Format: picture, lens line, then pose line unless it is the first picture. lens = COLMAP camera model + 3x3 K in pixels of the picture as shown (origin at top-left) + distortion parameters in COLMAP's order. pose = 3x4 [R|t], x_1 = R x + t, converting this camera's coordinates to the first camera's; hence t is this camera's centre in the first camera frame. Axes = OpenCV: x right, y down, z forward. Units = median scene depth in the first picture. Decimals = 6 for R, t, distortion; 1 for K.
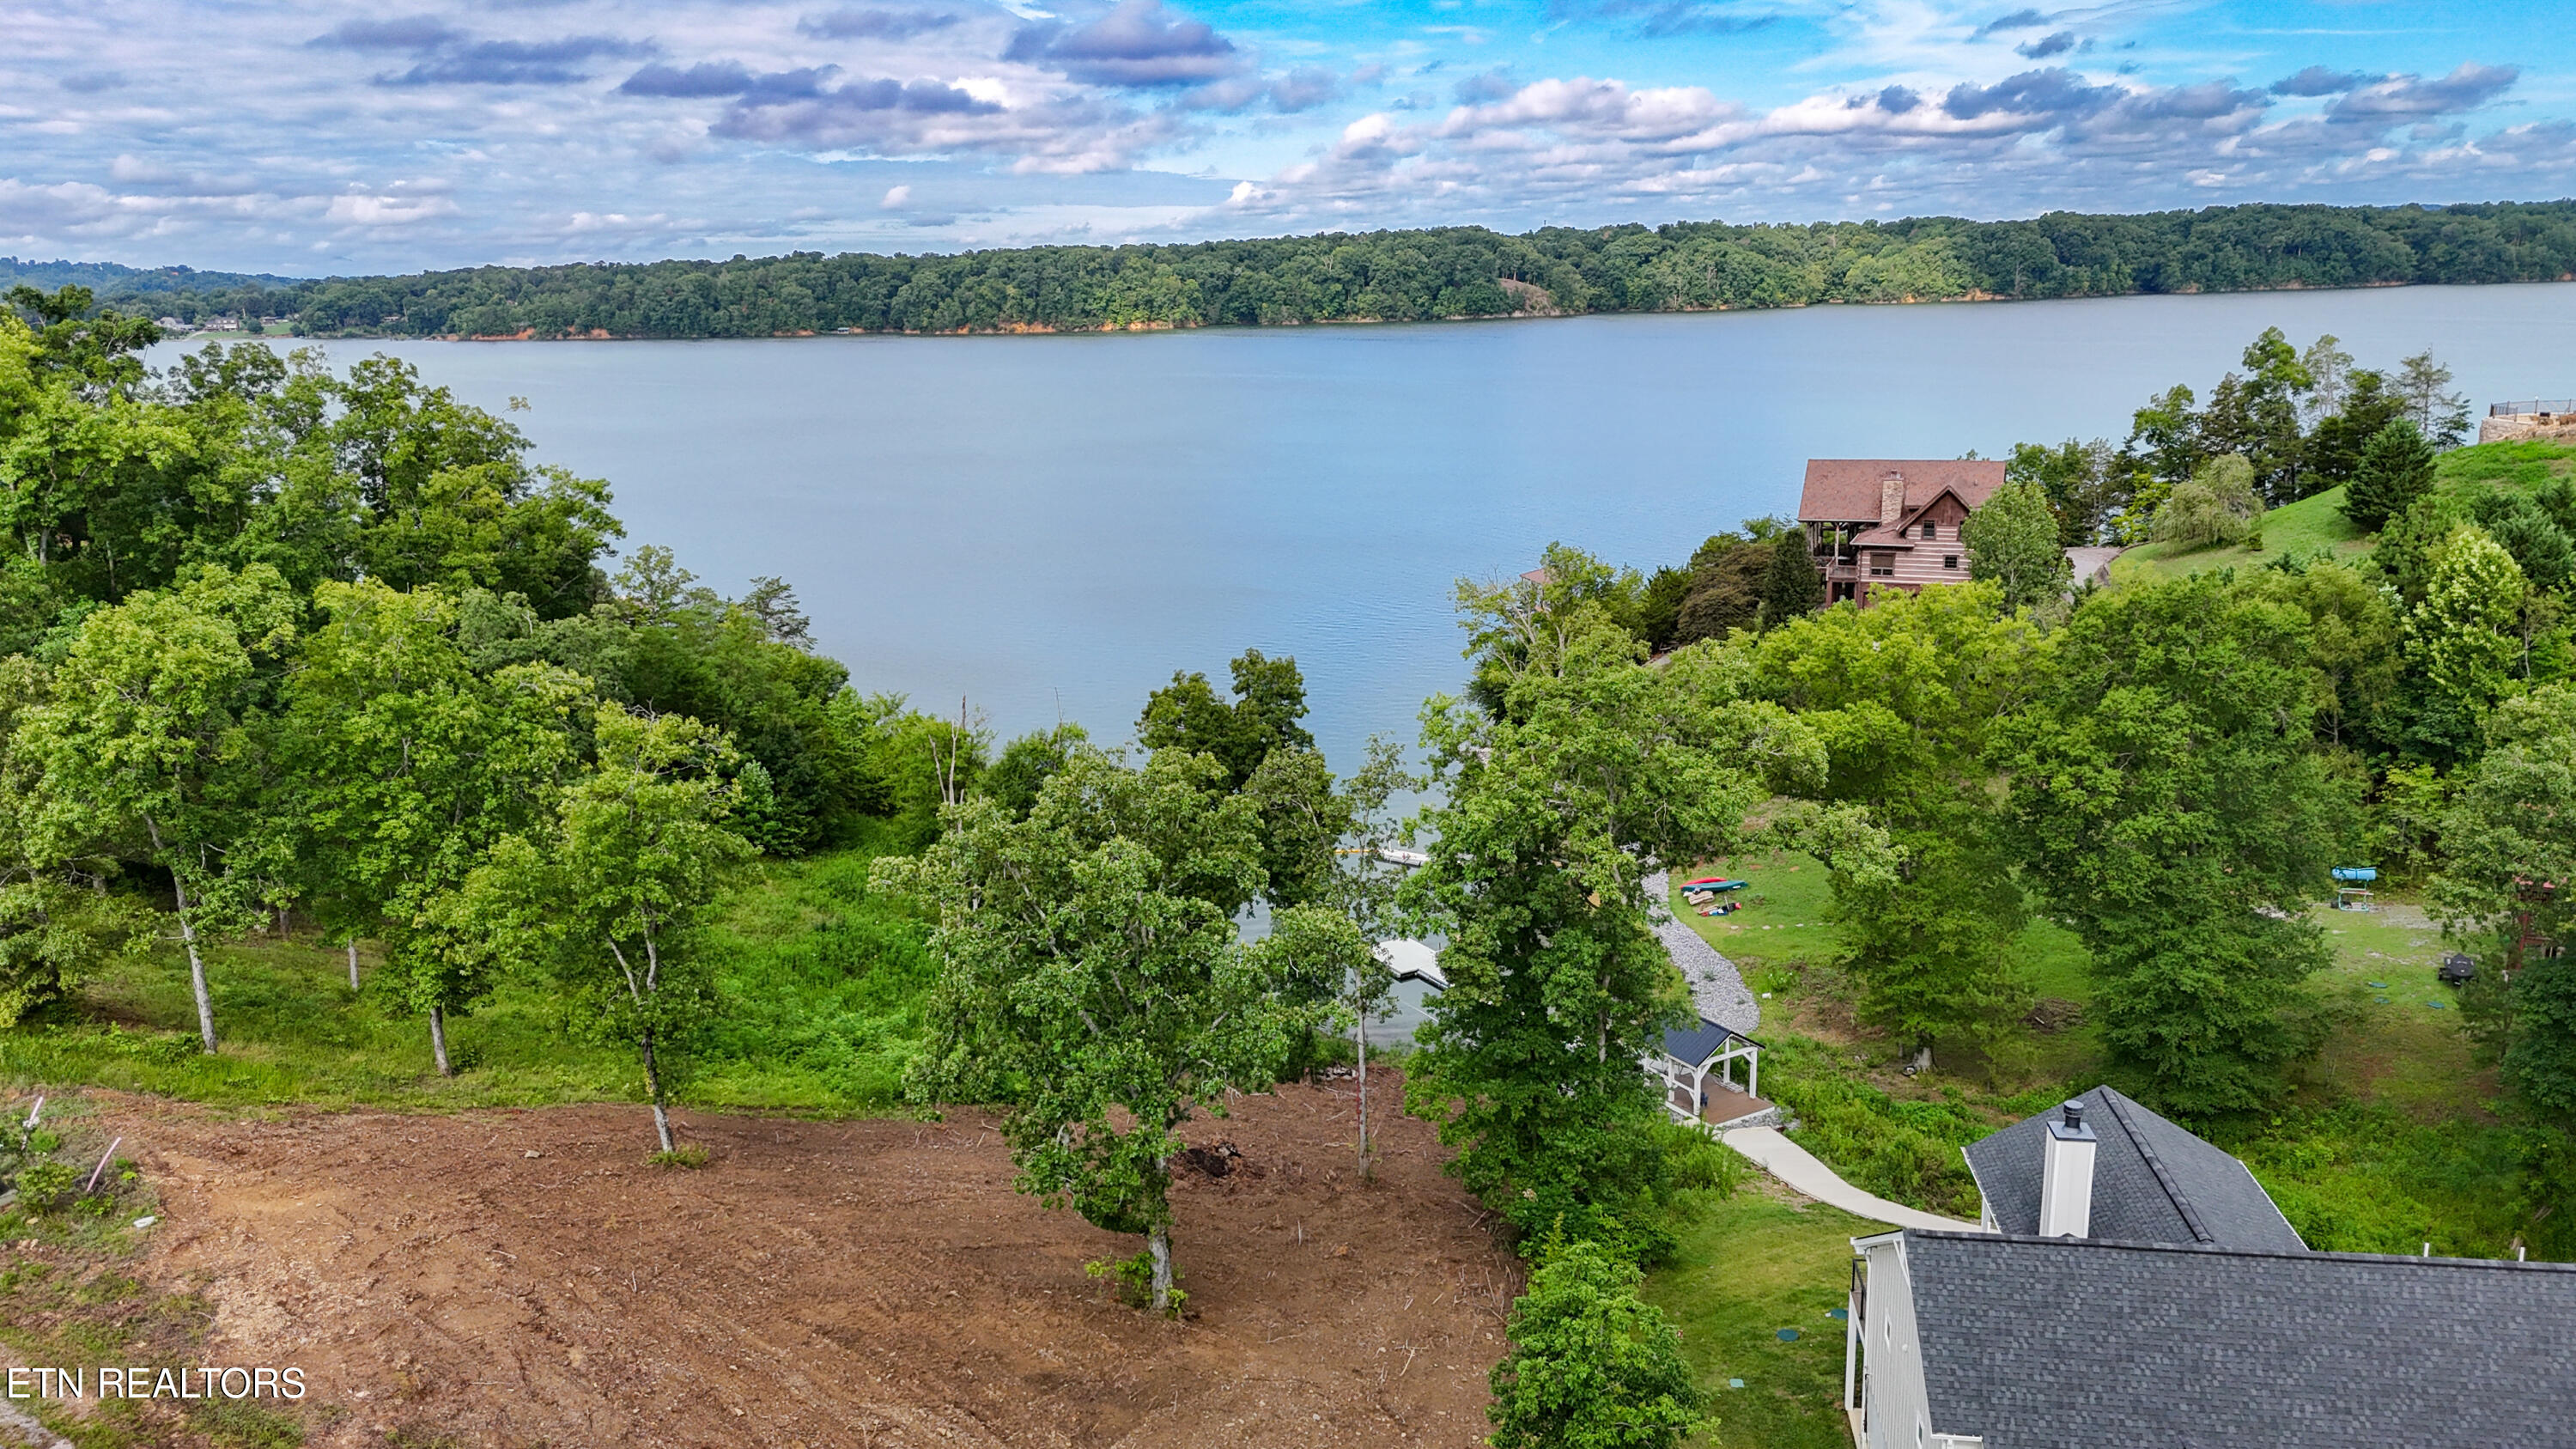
lens RADIAL K [[1891.1, 0, 1282.1], [0, 1891.1, 714.0], [0, 0, 1]] dist [0.072667, -0.061281]
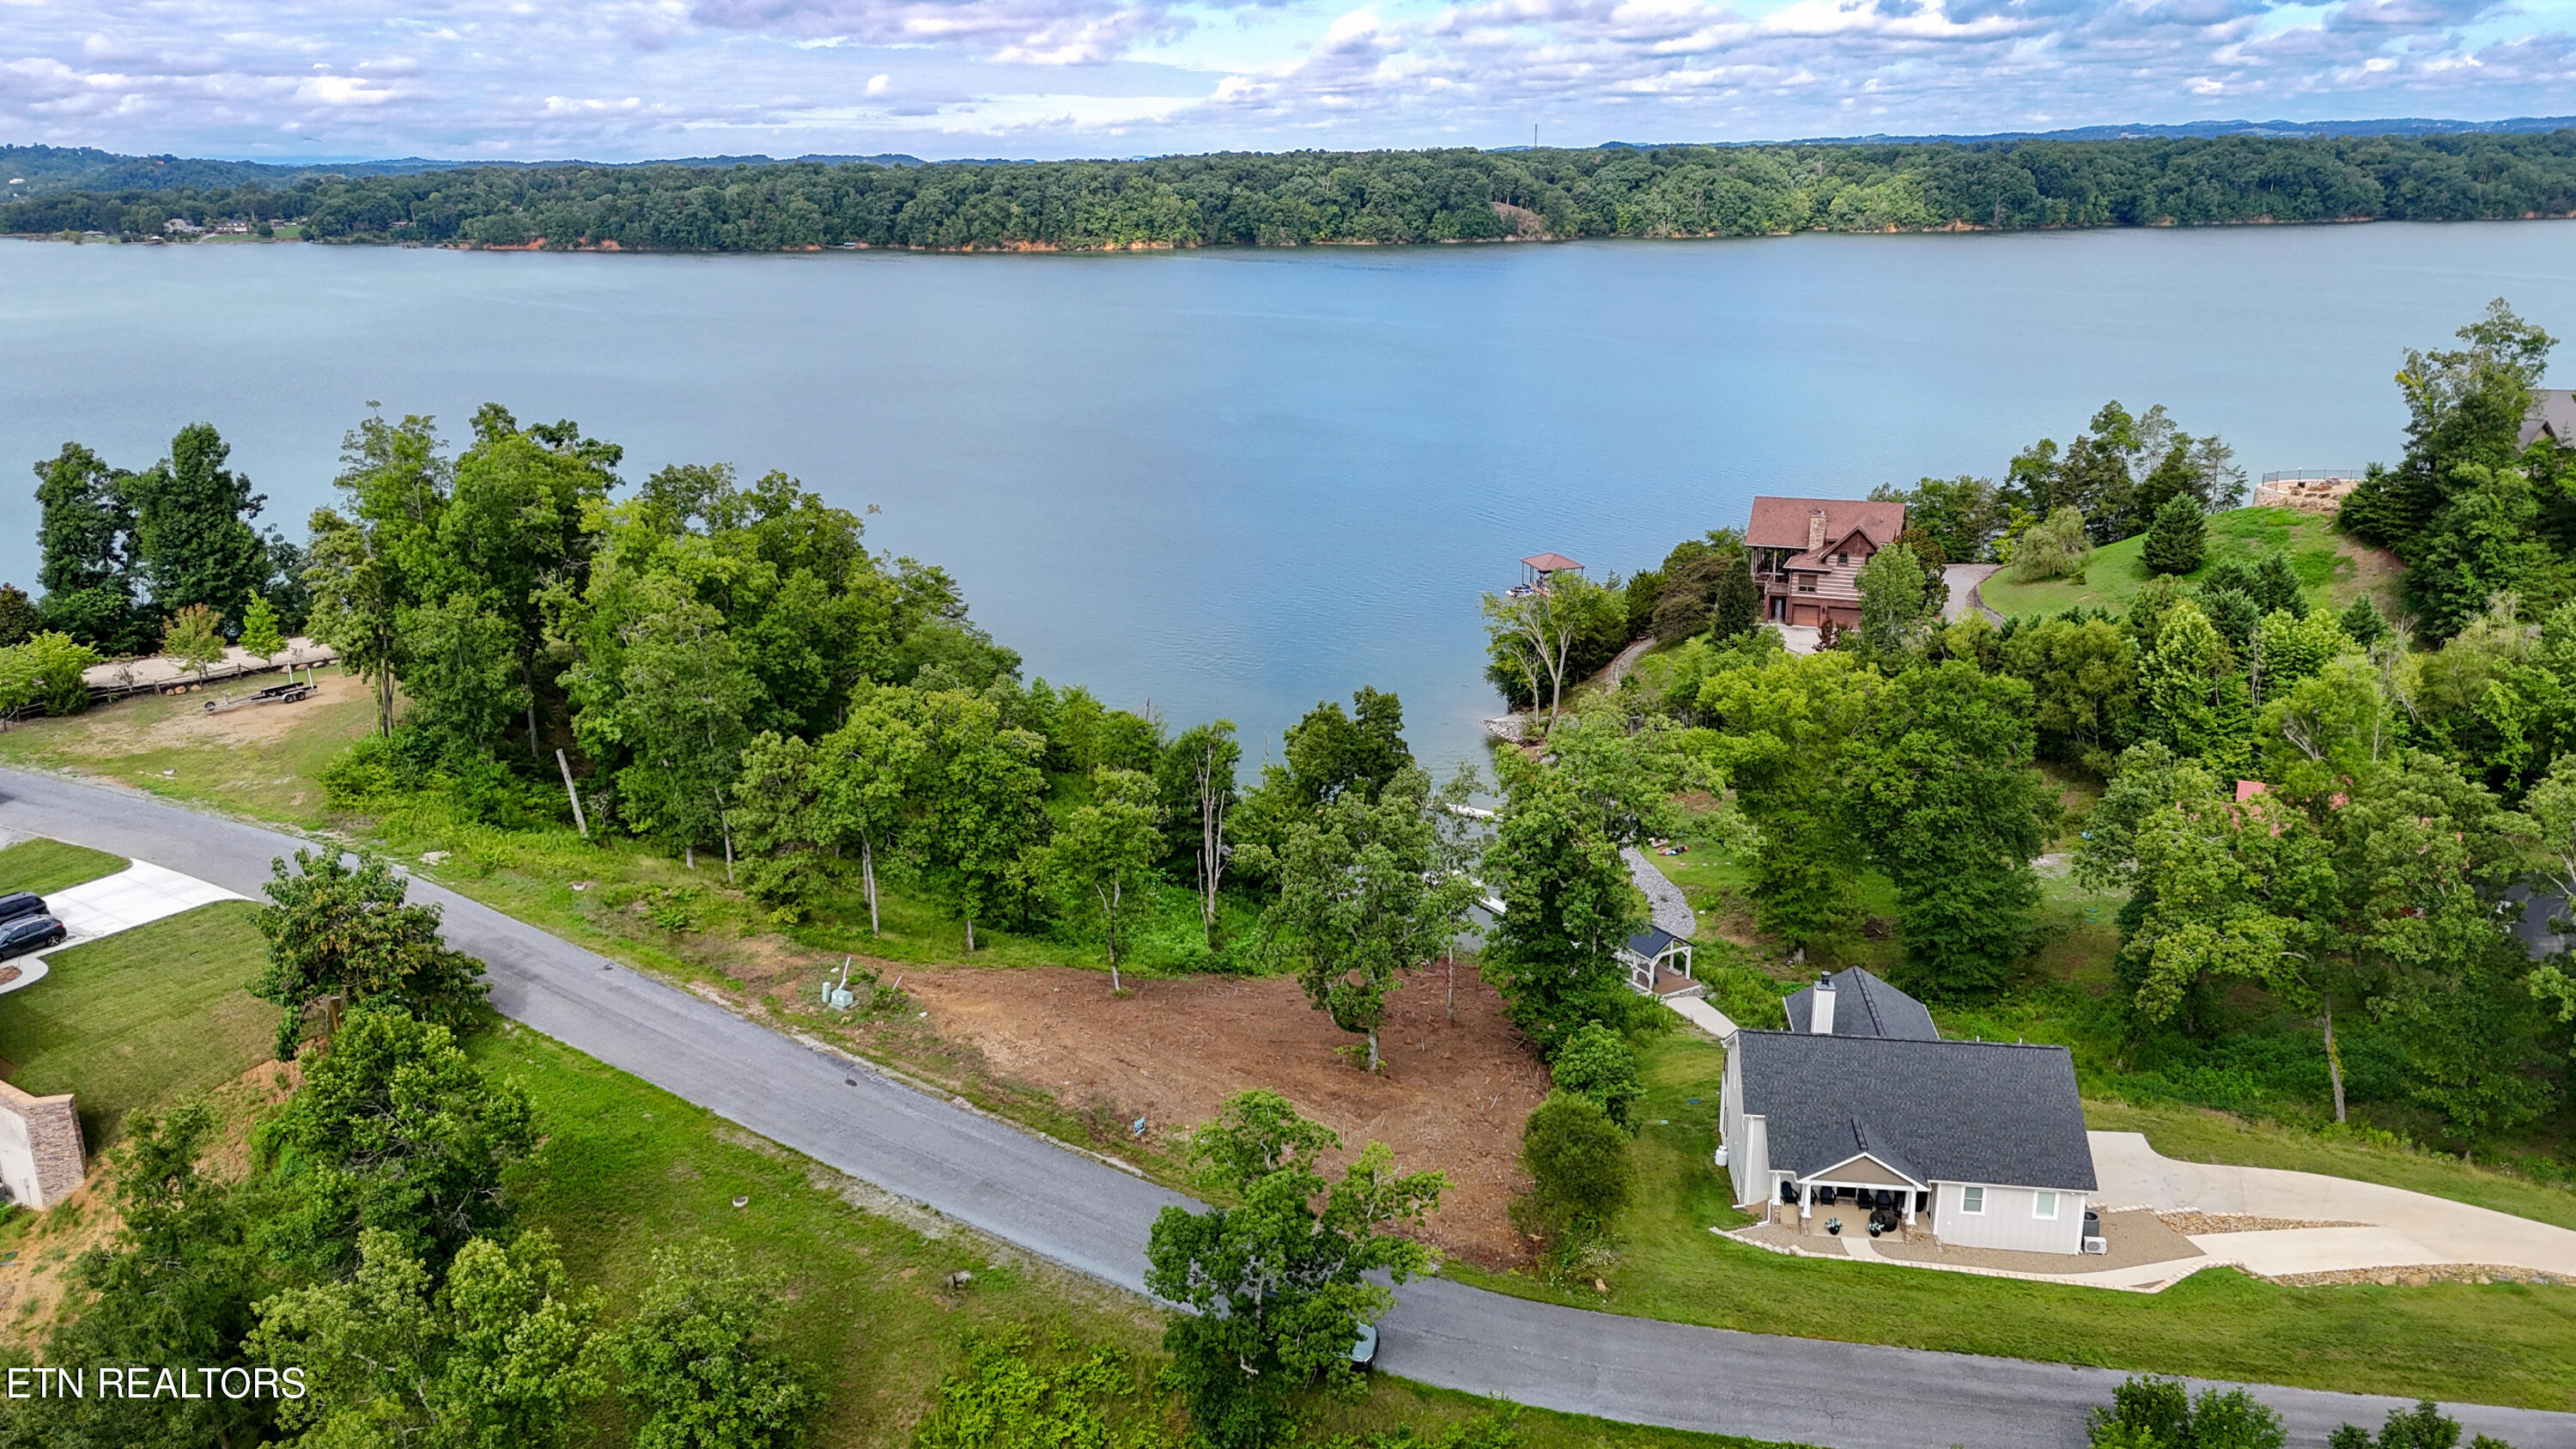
lens RADIAL K [[1890.2, 0, 1283.6], [0, 1890.2, 717.0], [0, 0, 1]] dist [0.074148, -0.066562]
pose [[0.999865, 0.011752, 0.011523, -0.055735], [-0.012344, 0.998533, 0.052712, -0.048586], [-0.010887, -0.052847, 0.998543, -0.288985]]
